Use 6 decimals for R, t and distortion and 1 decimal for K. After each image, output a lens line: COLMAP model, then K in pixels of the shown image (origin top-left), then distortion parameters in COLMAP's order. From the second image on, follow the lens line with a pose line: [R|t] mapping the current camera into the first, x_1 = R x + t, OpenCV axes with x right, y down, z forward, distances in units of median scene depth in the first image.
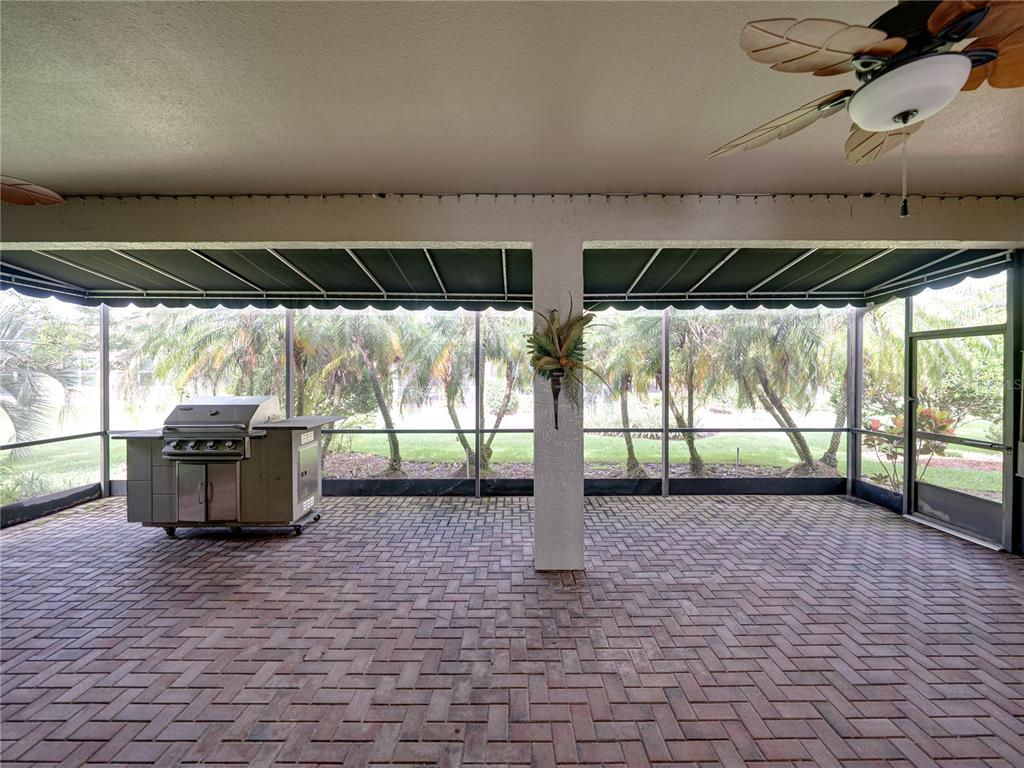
lens RADIAL K [[397.2, 0, 514.1], [0, 397.2, 372.7], [0, 0, 1]] dist [-0.002572, 0.000090]
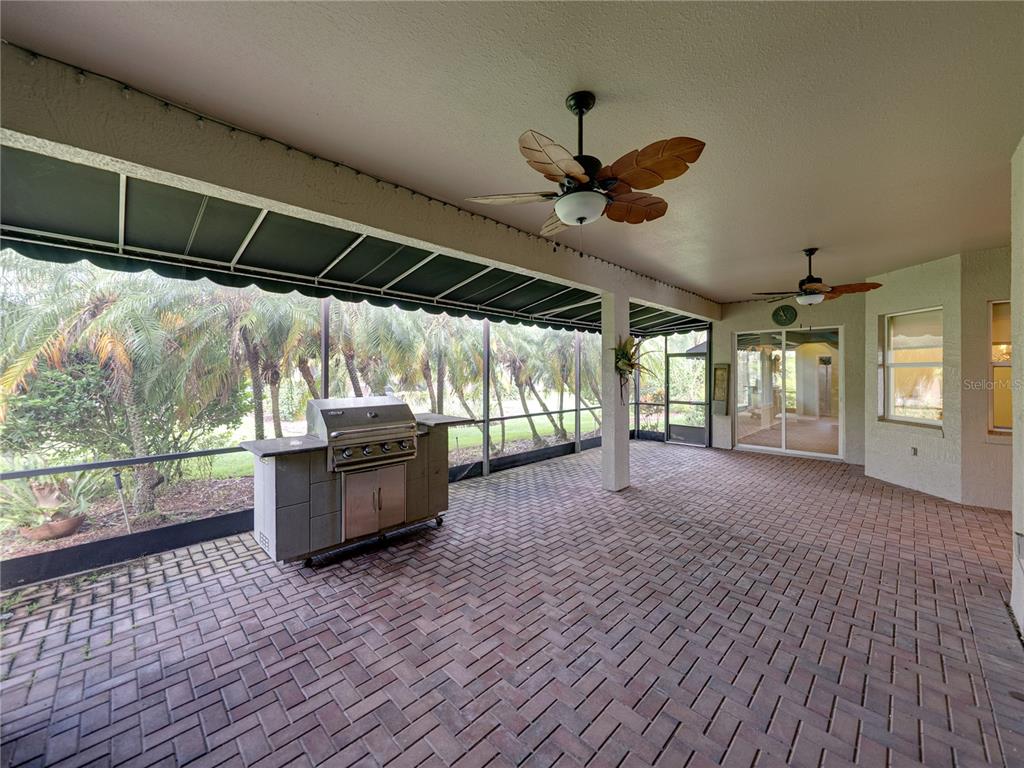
lens RADIAL K [[399.9, 0, 515.3], [0, 399.9, 371.8], [0, 0, 1]] dist [-0.002255, -0.000208]
pose [[0.704610, 0.001816, 0.709592, -1.076333], [0.002069, 0.999987, -0.004614, 0.003790], [-0.709592, 0.004720, 0.704597, 0.090875]]
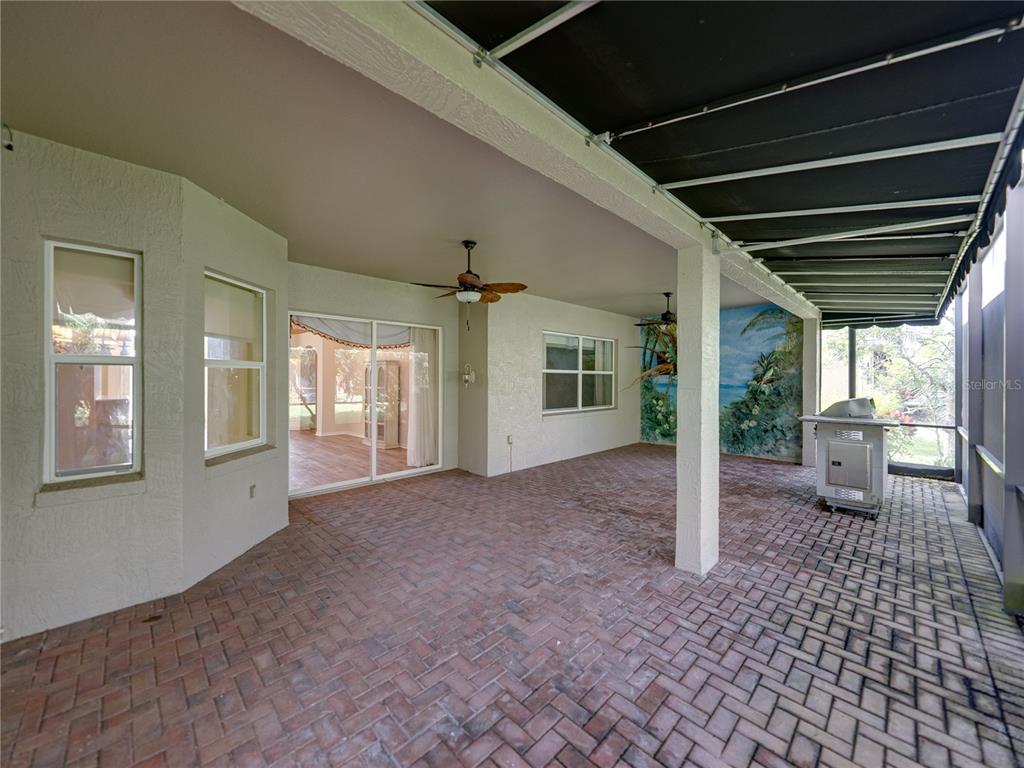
lens RADIAL K [[395.9, 0, 511.7], [0, 395.9, 377.9], [0, 0, 1]] dist [-0.000671, -0.000092]
pose [[-0.712908, -0.000424, -0.701258, 0.913230], [-0.006145, 0.999965, 0.005643, -0.000127], [0.701231, 0.008332, -0.712885, 1.085011]]
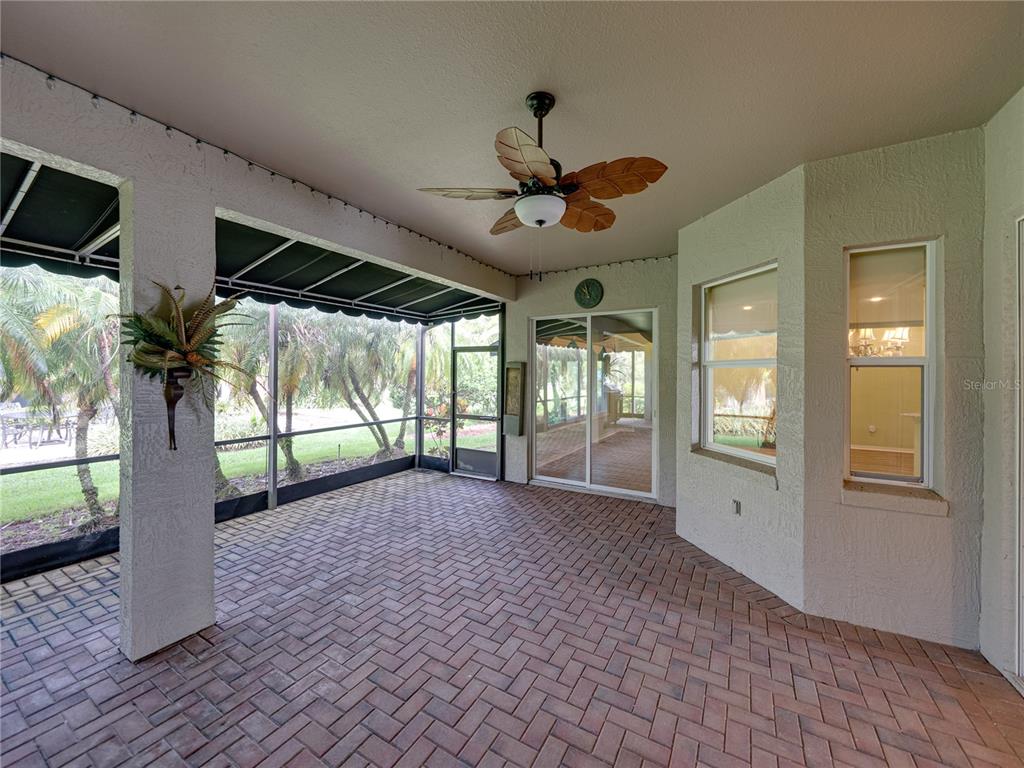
lens RADIAL K [[397.2, 0, 514.1], [0, 397.2, 372.7], [0, 0, 1]] dist [-0.002572, 0.000090]
pose [[0.505475, 0.006091, 0.862820, -0.154893], [-0.002302, 0.999981, -0.005711, 0.002137], [-0.862838, 0.000901, 0.505480, 0.069063]]
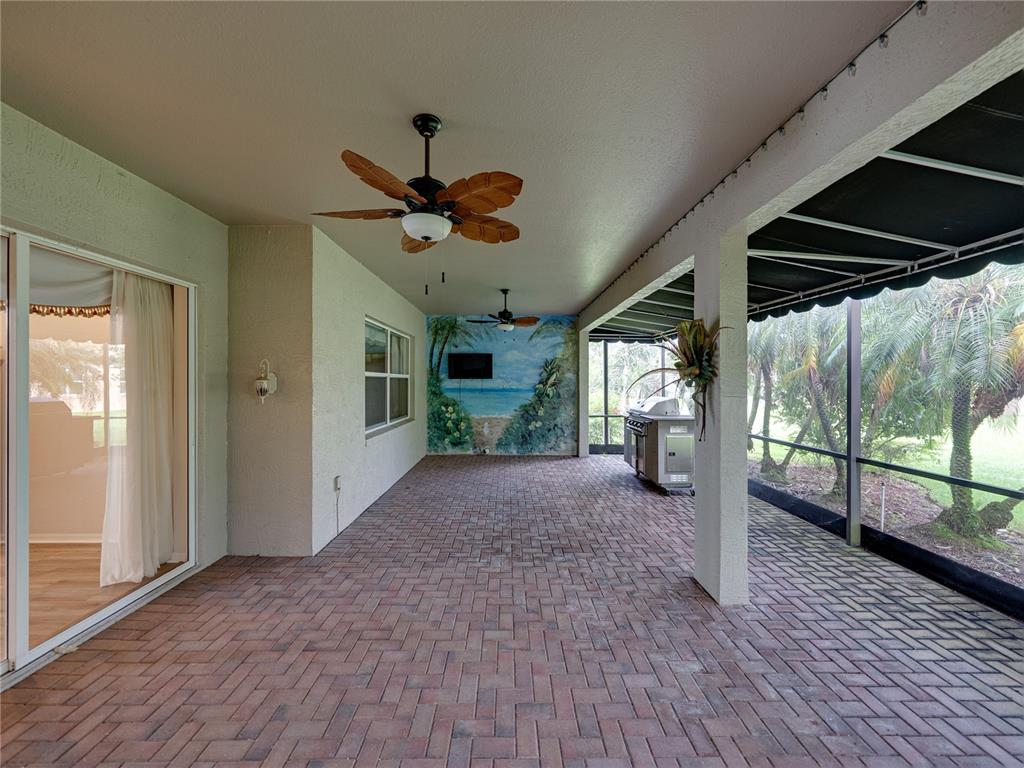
lens RADIAL K [[394.0, 0, 512.4], [0, 394.0, 379.2], [0, 0, 1]] dist [-0.002801, 0.000049]
pose [[0.009282, -0.003132, -0.999952, 0.798604], [-0.004553, 0.999985, -0.003174, -0.002806], [0.999947, 0.004582, 0.009267, 0.397771]]
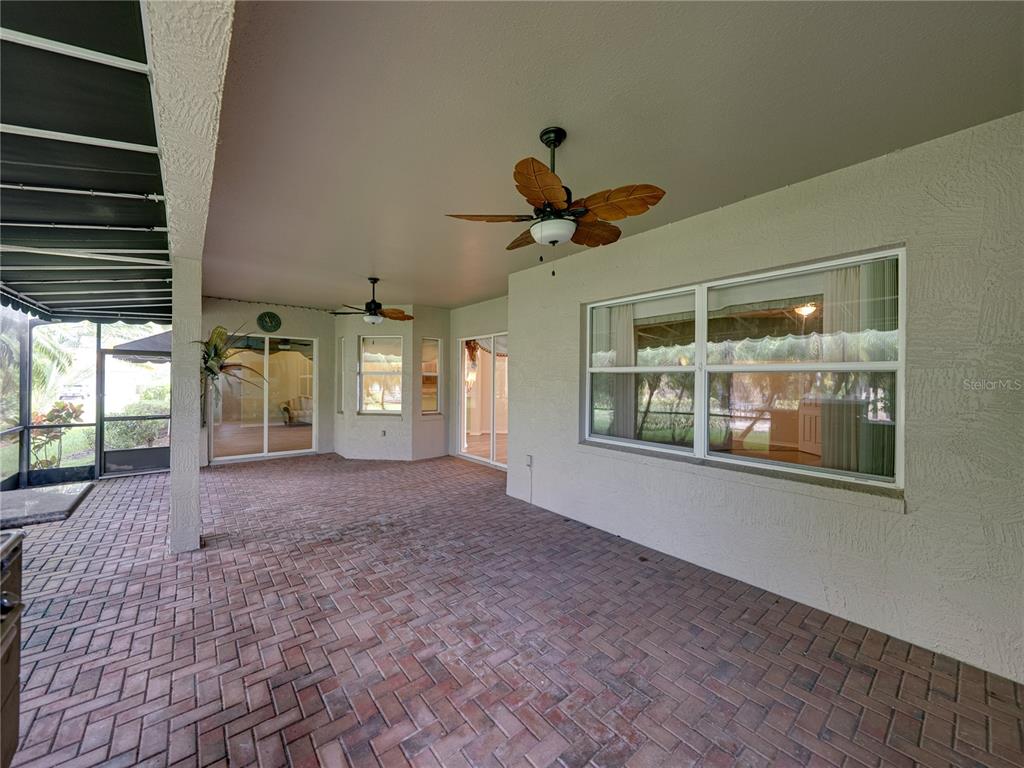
lens RADIAL K [[394.0, 0, 512.4], [0, 394.0, 379.2], [0, 0, 1]] dist [-0.002801, 0.000049]
pose [[-0.635114, -0.001889, 0.772416, -1.054169], [-0.003797, 0.999993, -0.000676, 0.004440], [-0.772409, -0.003362, -0.635117, 0.775960]]
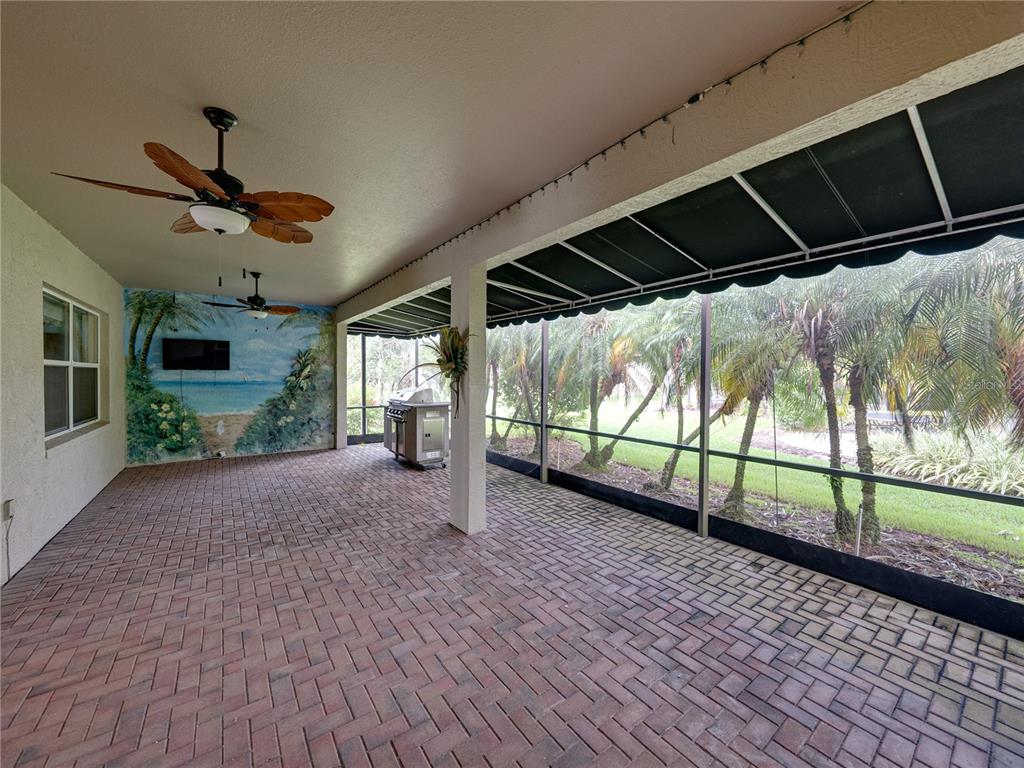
lens RADIAL K [[394.0, 0, 512.4], [0, 394.0, 379.2], [0, 0, 1]] dist [-0.002801, 0.000049]
pose [[0.592035, 0.013816, -0.805794, 0.935110], [-0.008852, 0.999904, 0.010640, -0.000343], [0.805864, 0.000834, 0.592100, 0.293153]]
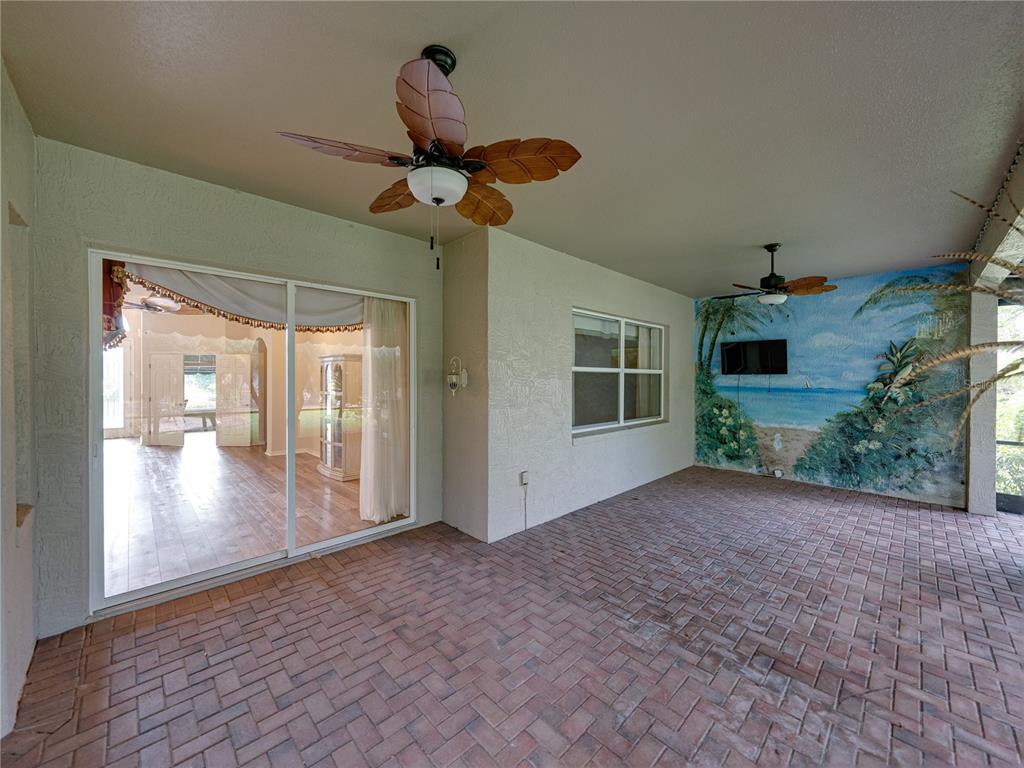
lens RADIAL K [[394.0, 0, 512.4], [0, 394.0, 379.2], [0, 0, 1]] dist [-0.002801, 0.000049]
pose [[-0.718965, 0.002657, -0.695041, 0.522087], [-0.004528, 0.999954, 0.008506, -0.000348], [0.695031, 0.009262, -0.718920, 0.649783]]
